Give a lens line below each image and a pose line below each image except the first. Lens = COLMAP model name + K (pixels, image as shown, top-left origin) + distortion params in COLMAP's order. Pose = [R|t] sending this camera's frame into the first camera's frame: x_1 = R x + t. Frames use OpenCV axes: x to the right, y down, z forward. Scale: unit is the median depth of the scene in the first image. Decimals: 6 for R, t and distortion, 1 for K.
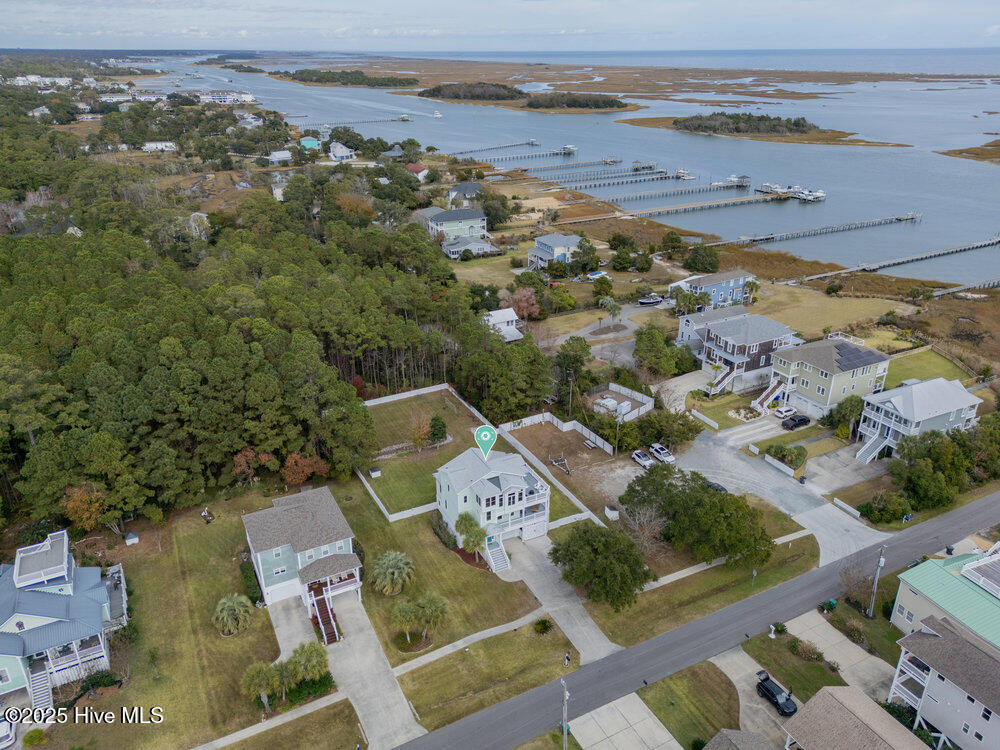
lens RADIAL K [[709.4, 0, 500.0], [0, 709.4, 375.0], [0, 0, 1]] dist [0.069195, -0.066086]
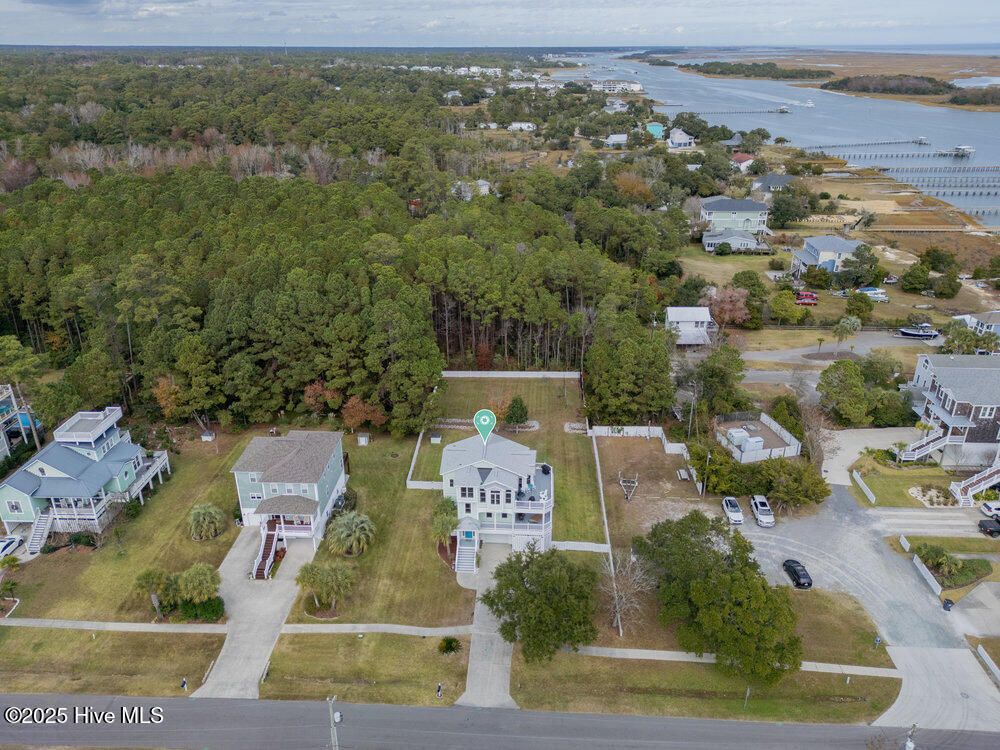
lens RADIAL K [[717.9, 0, 500.0], [0, 717.9, 375.0], [0, 0, 1]] dist [0.067919, -0.068202]
pose [[0.865487, 0.206738, -0.456281, 0.265346], [-0.205845, 0.977186, 0.052304, -0.012050], [0.456684, 0.048655, 0.888297, 0.149412]]
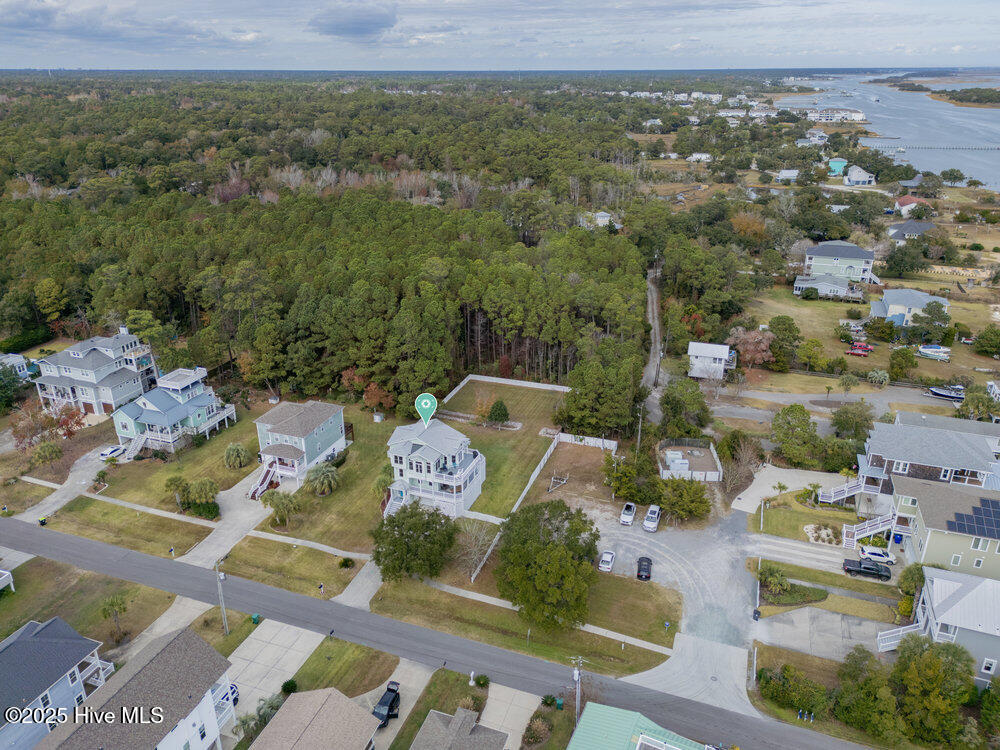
lens RADIAL K [[709.4, 0, 500.0], [0, 709.4, 375.0], [0, 0, 1]] dist [0.069195, -0.066086]
pose [[0.679571, 0.288058, -0.674689, 0.558746], [-0.302209, 0.947947, 0.100330, -0.078316], [0.668470, 0.135715, 0.731252, 0.166866]]
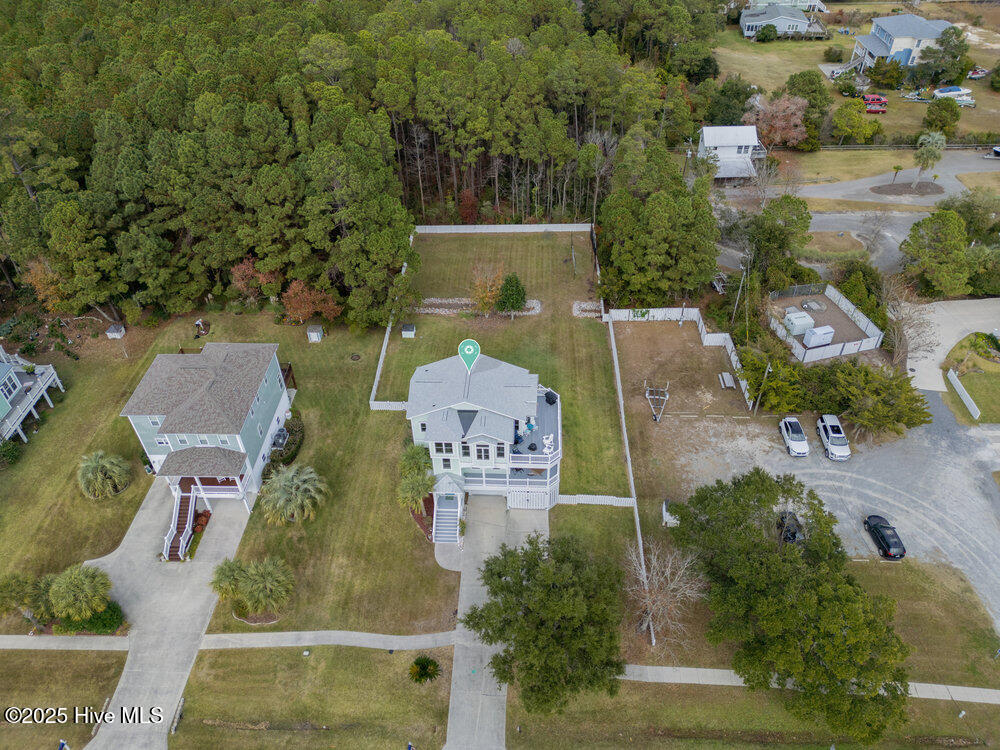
lens RADIAL K [[709.4, 0, 500.0], [0, 709.4, 375.0], [0, 0, 1]] dist [0.069195, -0.066086]
pose [[0.871946, 0.308236, -0.380394, 0.169578], [-0.185780, 0.927139, 0.325420, -0.066297], [0.452985, -0.213079, 0.865680, 0.323930]]
